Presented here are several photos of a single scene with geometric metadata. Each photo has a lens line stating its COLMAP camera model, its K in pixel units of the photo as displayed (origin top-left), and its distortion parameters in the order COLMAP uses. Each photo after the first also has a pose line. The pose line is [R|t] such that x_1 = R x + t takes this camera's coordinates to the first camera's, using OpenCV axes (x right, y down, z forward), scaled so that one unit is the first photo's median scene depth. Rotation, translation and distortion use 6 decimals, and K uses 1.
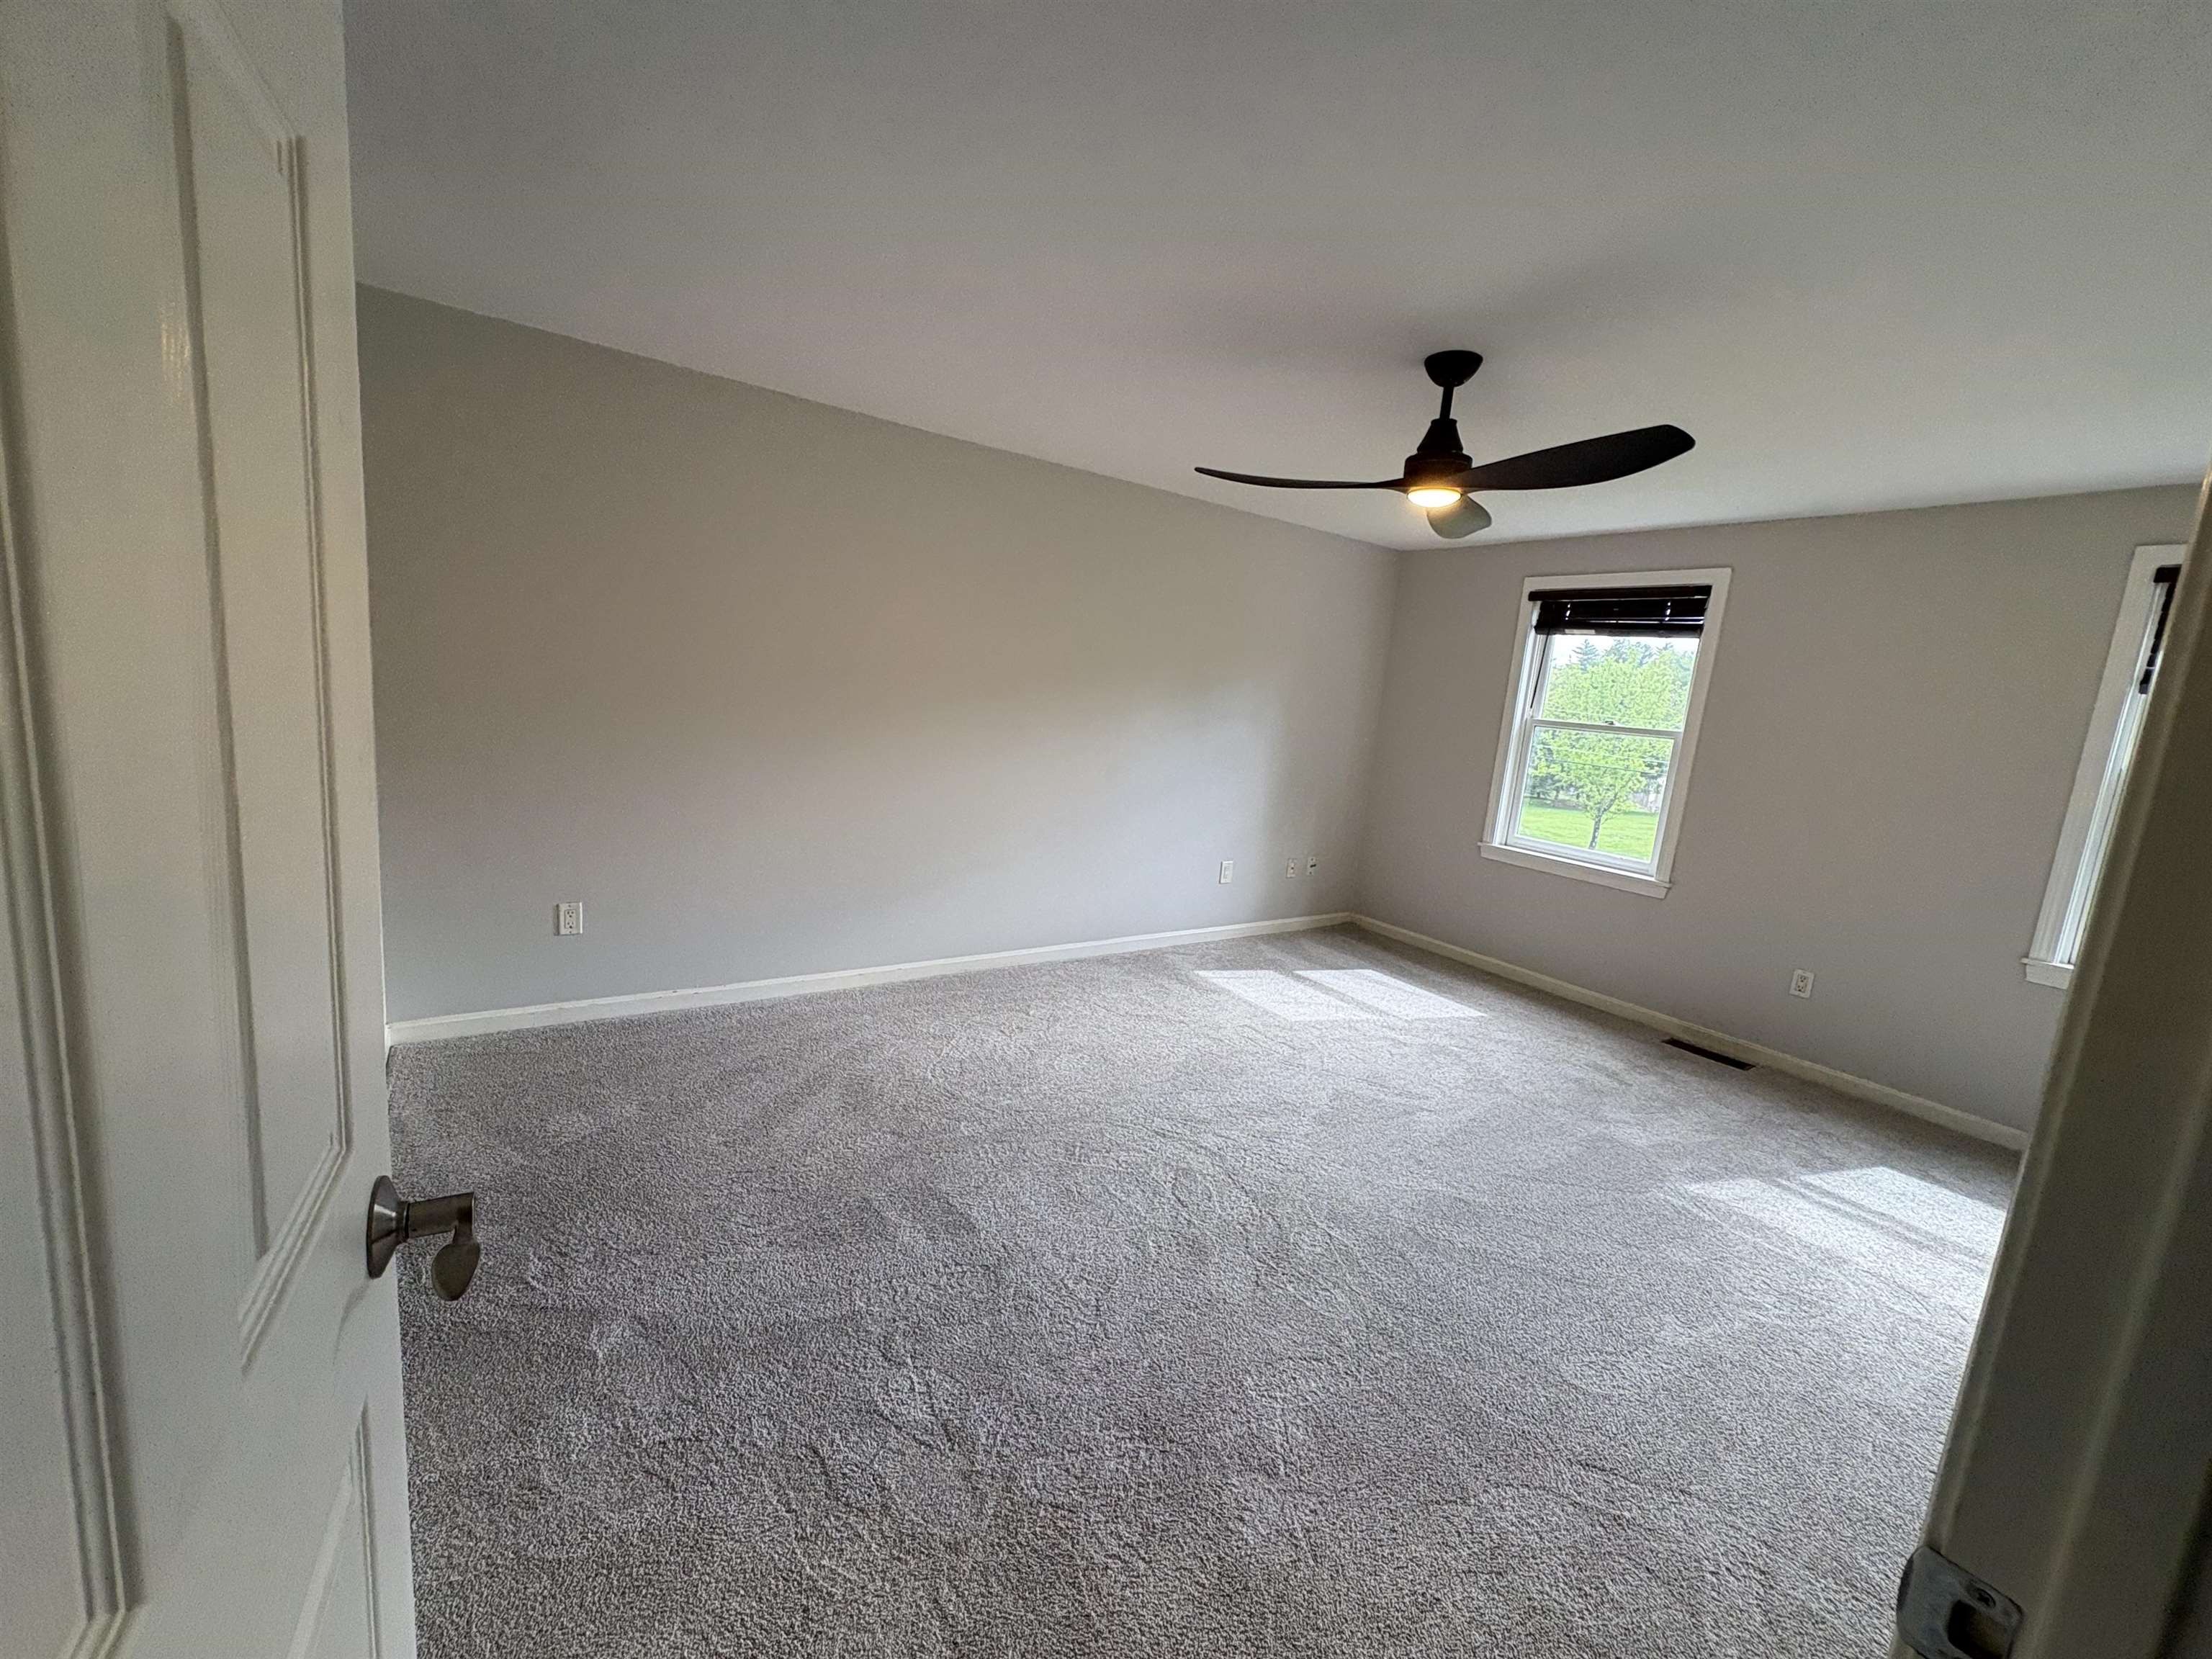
lens RADIAL K [[880.9, 0, 1102.7], [0, 880.9, 827.0], [0, 0, 1]] dist [0.002257, -0.000470]
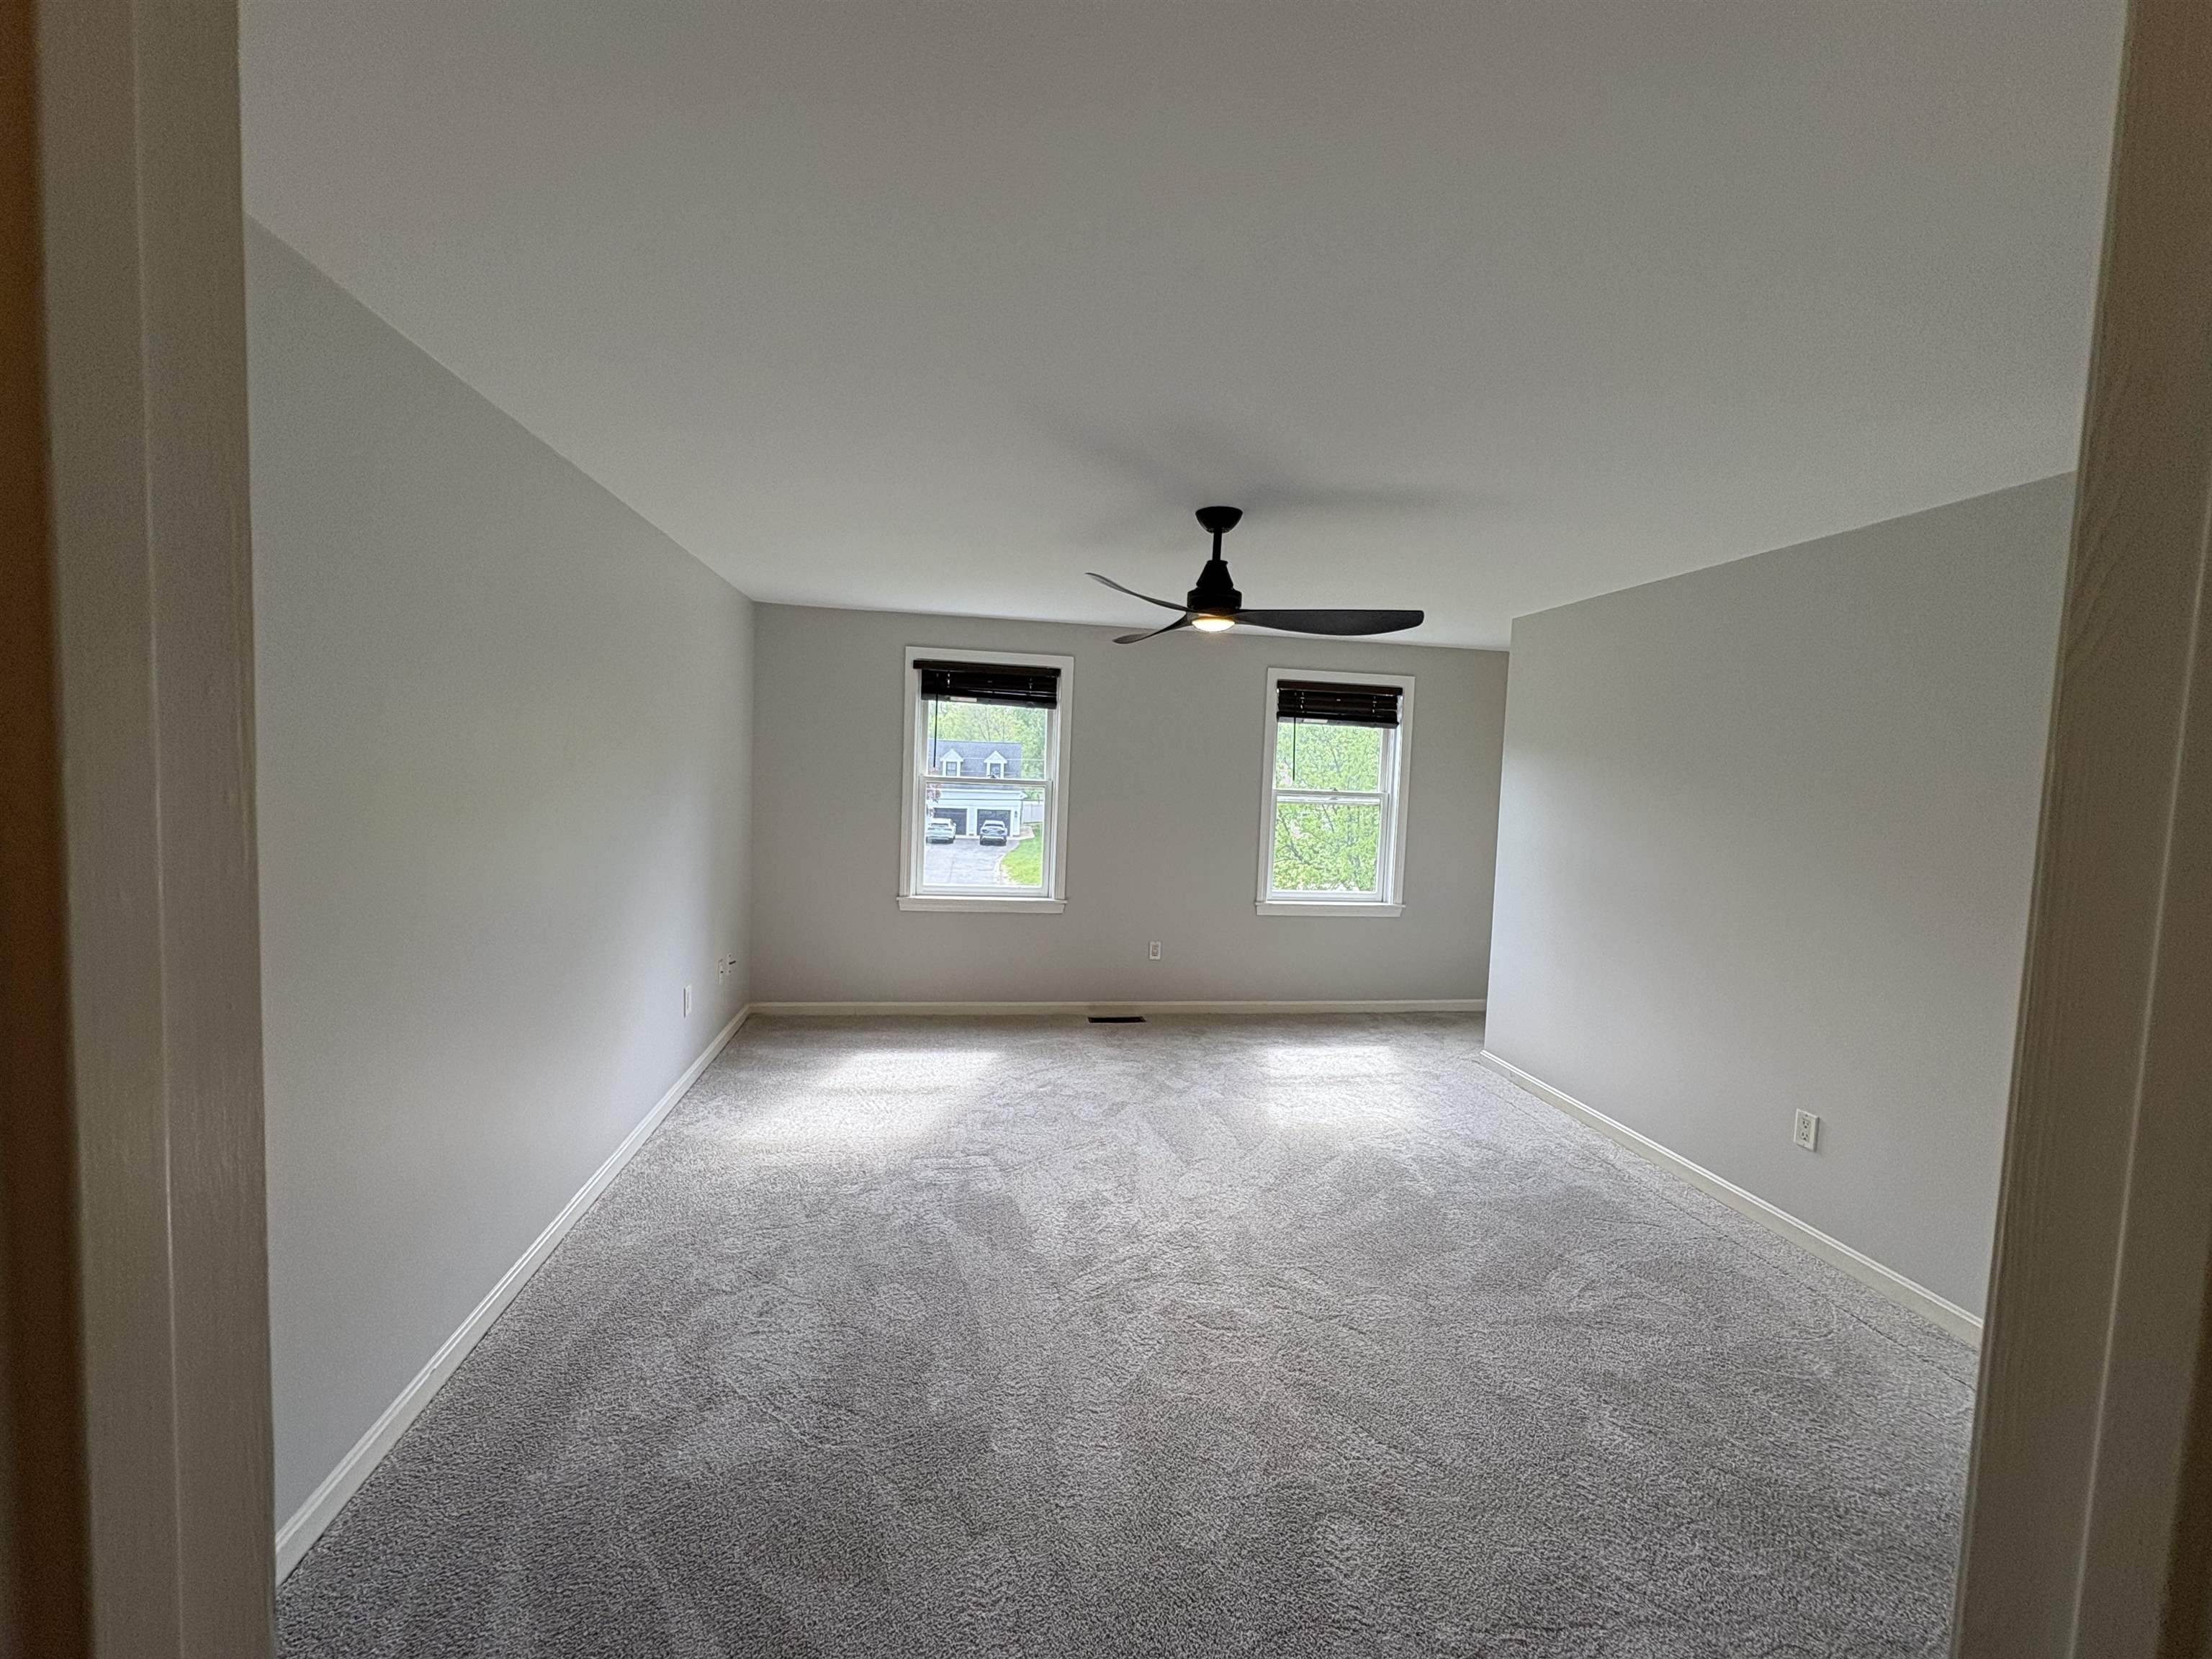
lens RADIAL K [[880.9, 0, 1102.7], [0, 880.9, 827.0], [0, 0, 1]] dist [0.002257, -0.000470]
pose [[0.442786, -0.134348, 0.886505, -0.446734], [0.142067, 0.986733, 0.078579, -0.132315], [-0.885301, 0.091150, 0.455998, 0.361996]]
